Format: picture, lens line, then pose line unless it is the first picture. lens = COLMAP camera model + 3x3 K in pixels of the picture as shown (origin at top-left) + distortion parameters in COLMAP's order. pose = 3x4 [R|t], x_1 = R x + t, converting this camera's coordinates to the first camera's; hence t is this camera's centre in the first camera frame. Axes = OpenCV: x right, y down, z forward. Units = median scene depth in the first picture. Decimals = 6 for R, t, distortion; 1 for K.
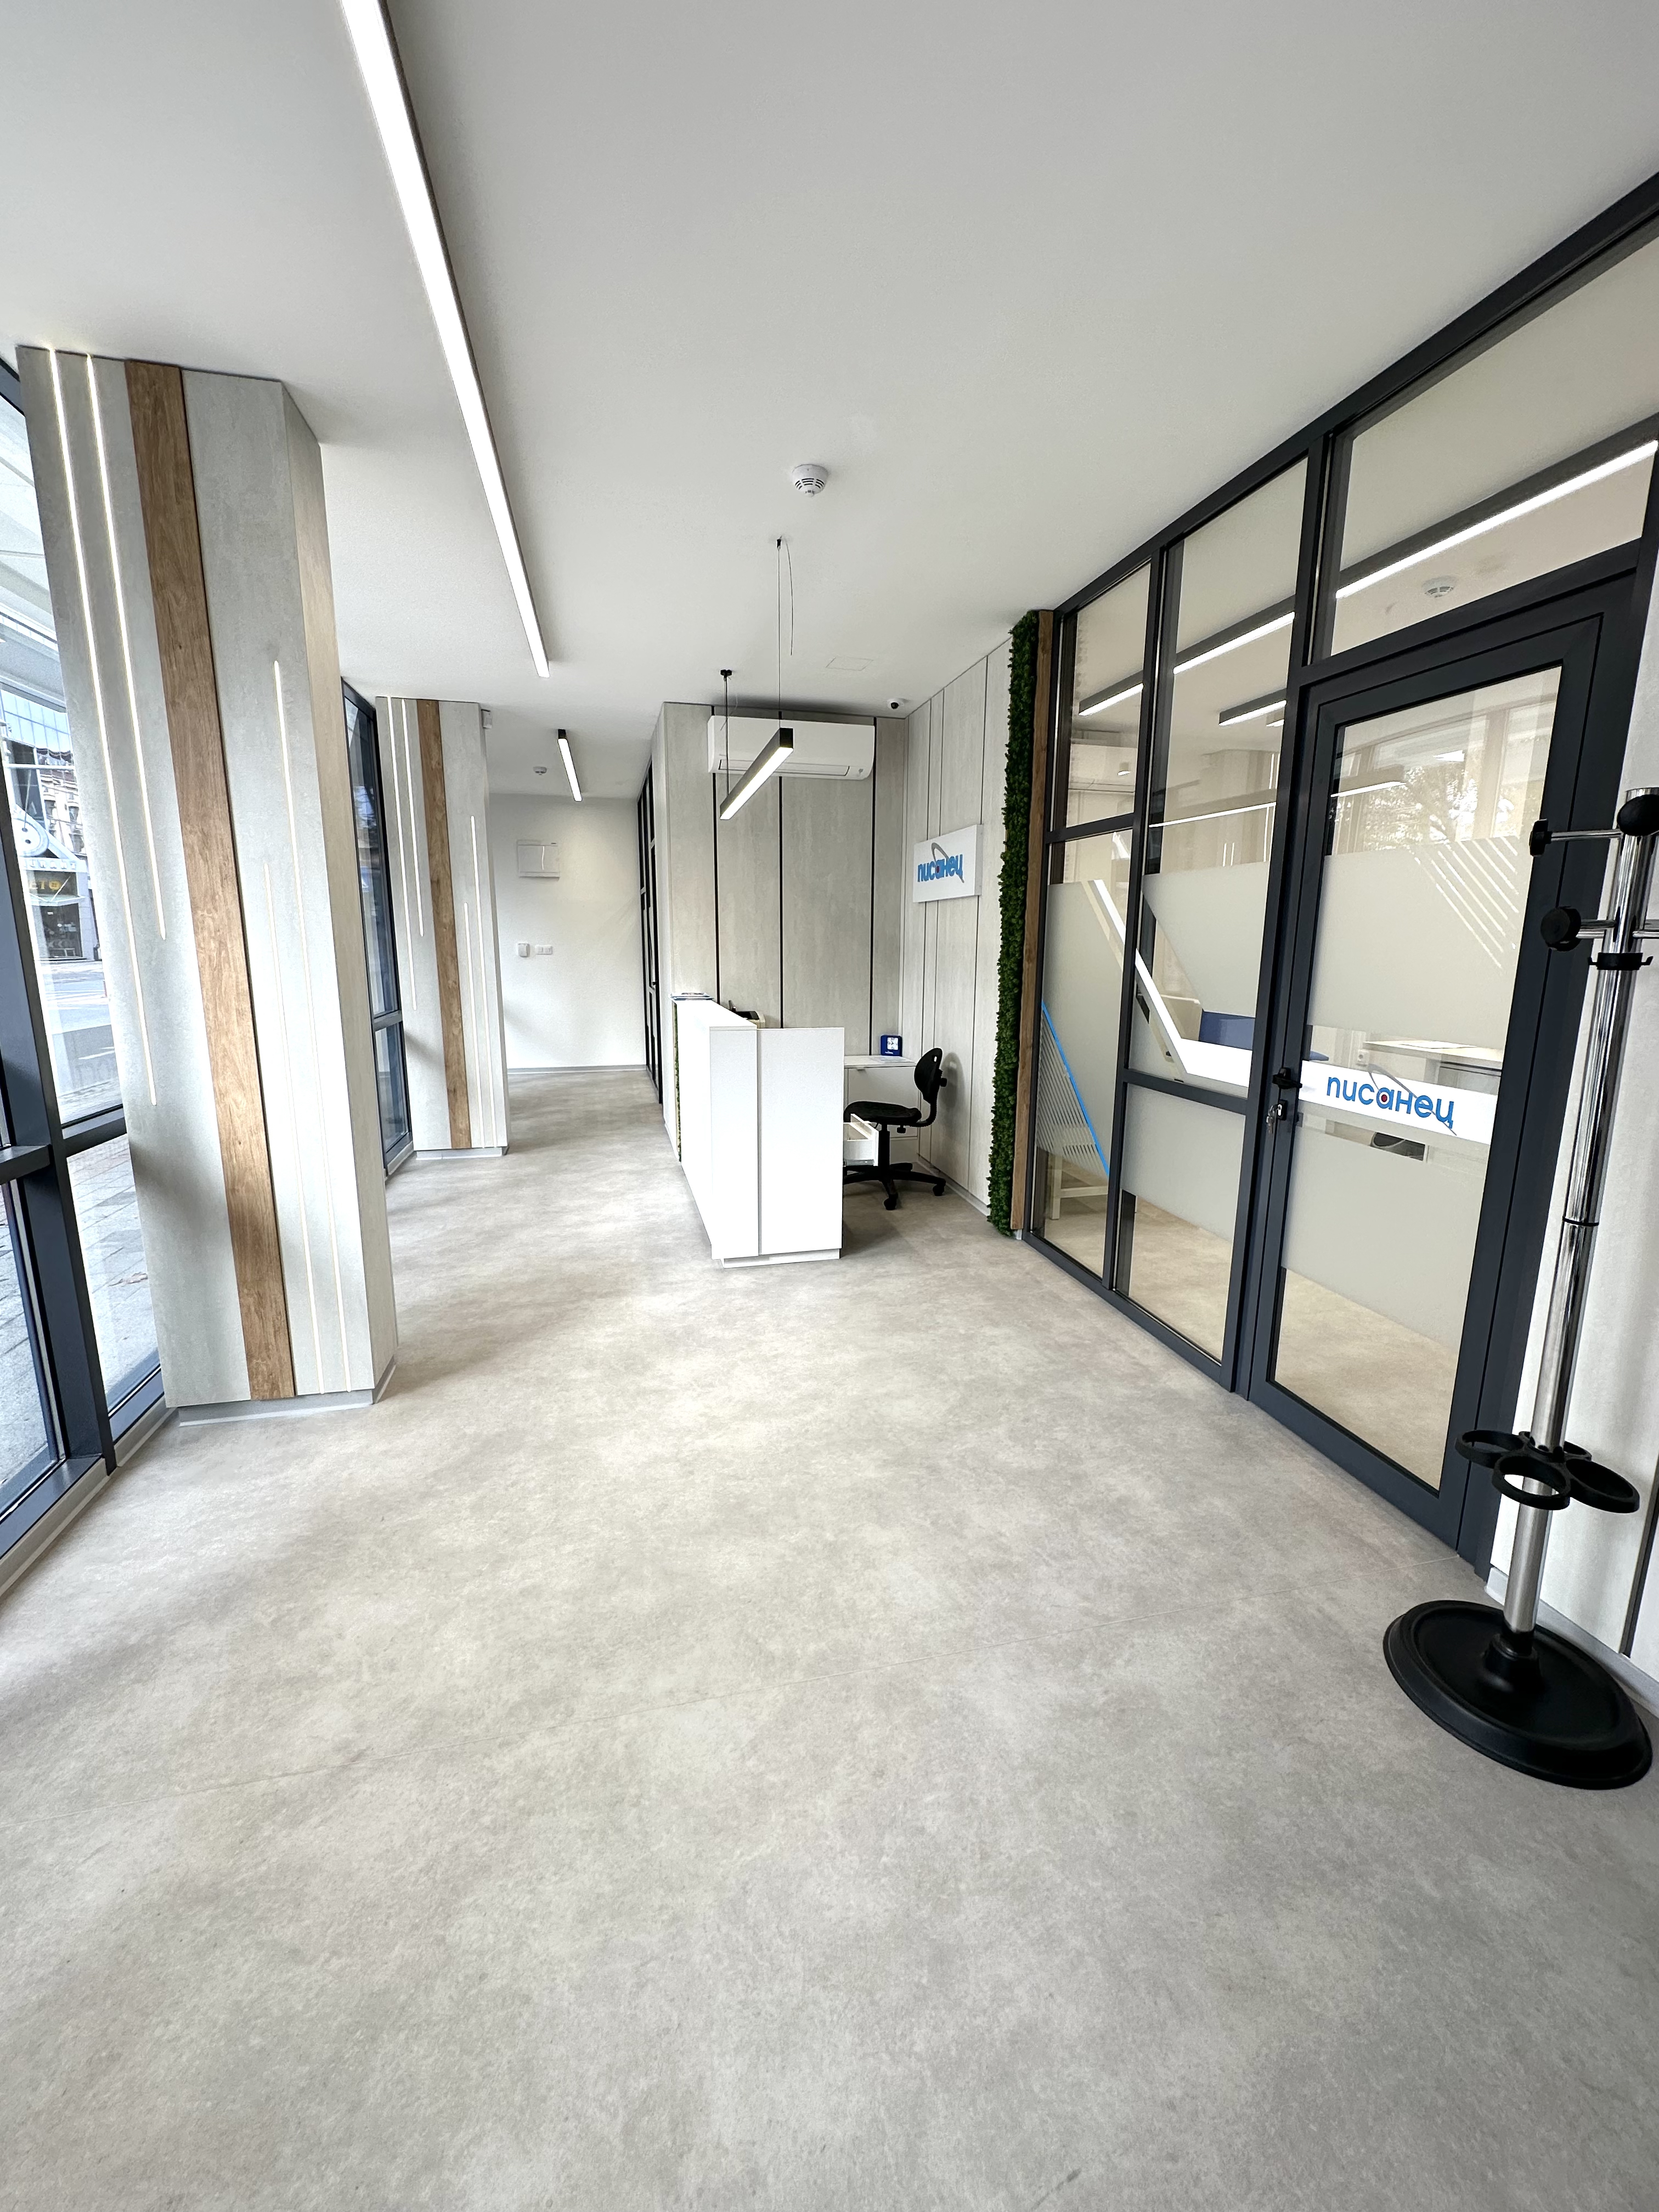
lens RADIAL K [[895.4, 0, 829.5], [0, 895.4, 1106.0], [0, 0, 1]] dist [0.002195, -0.000283]
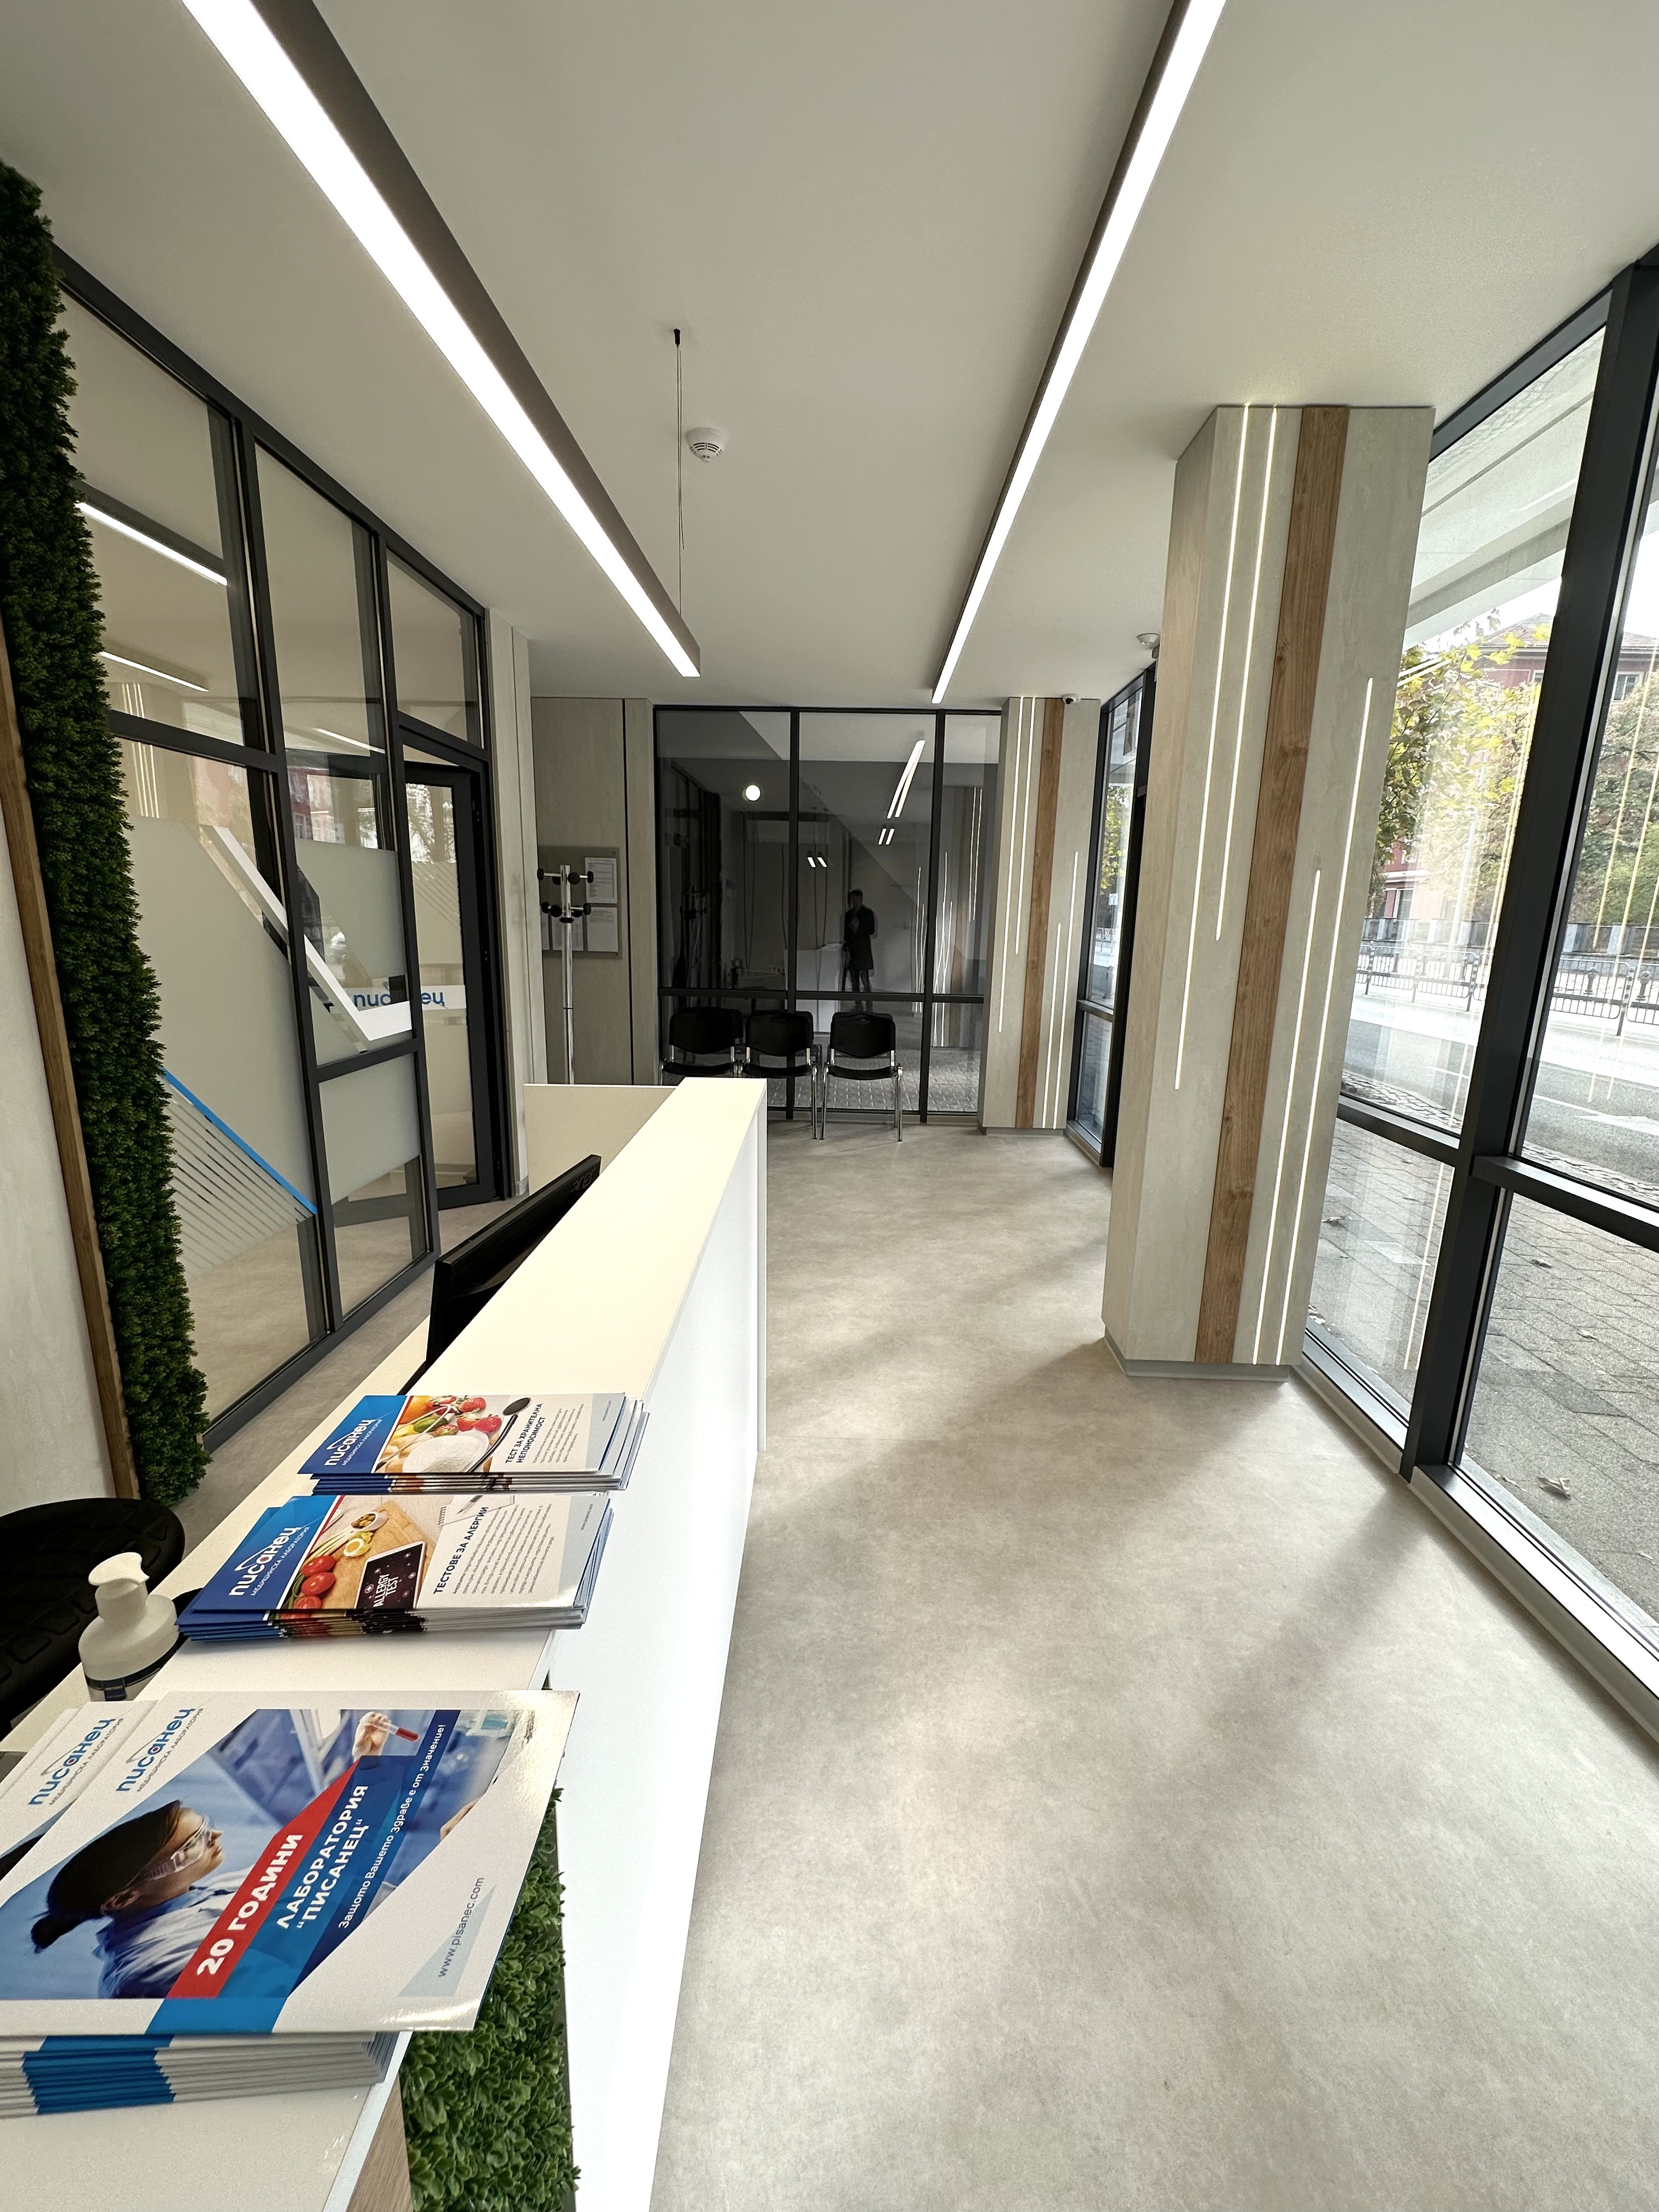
lens RADIAL K [[895.4, 0, 829.5], [0, 895.4, 1106.0], [0, 0, 1]] dist [0.002195, -0.000283]
pose [[-0.967077, -0.074672, 0.243283, -0.342218], [0.025083, 0.923358, 0.383119, -0.316576], [-0.253246, 0.376608, -0.891085, 1.618905]]
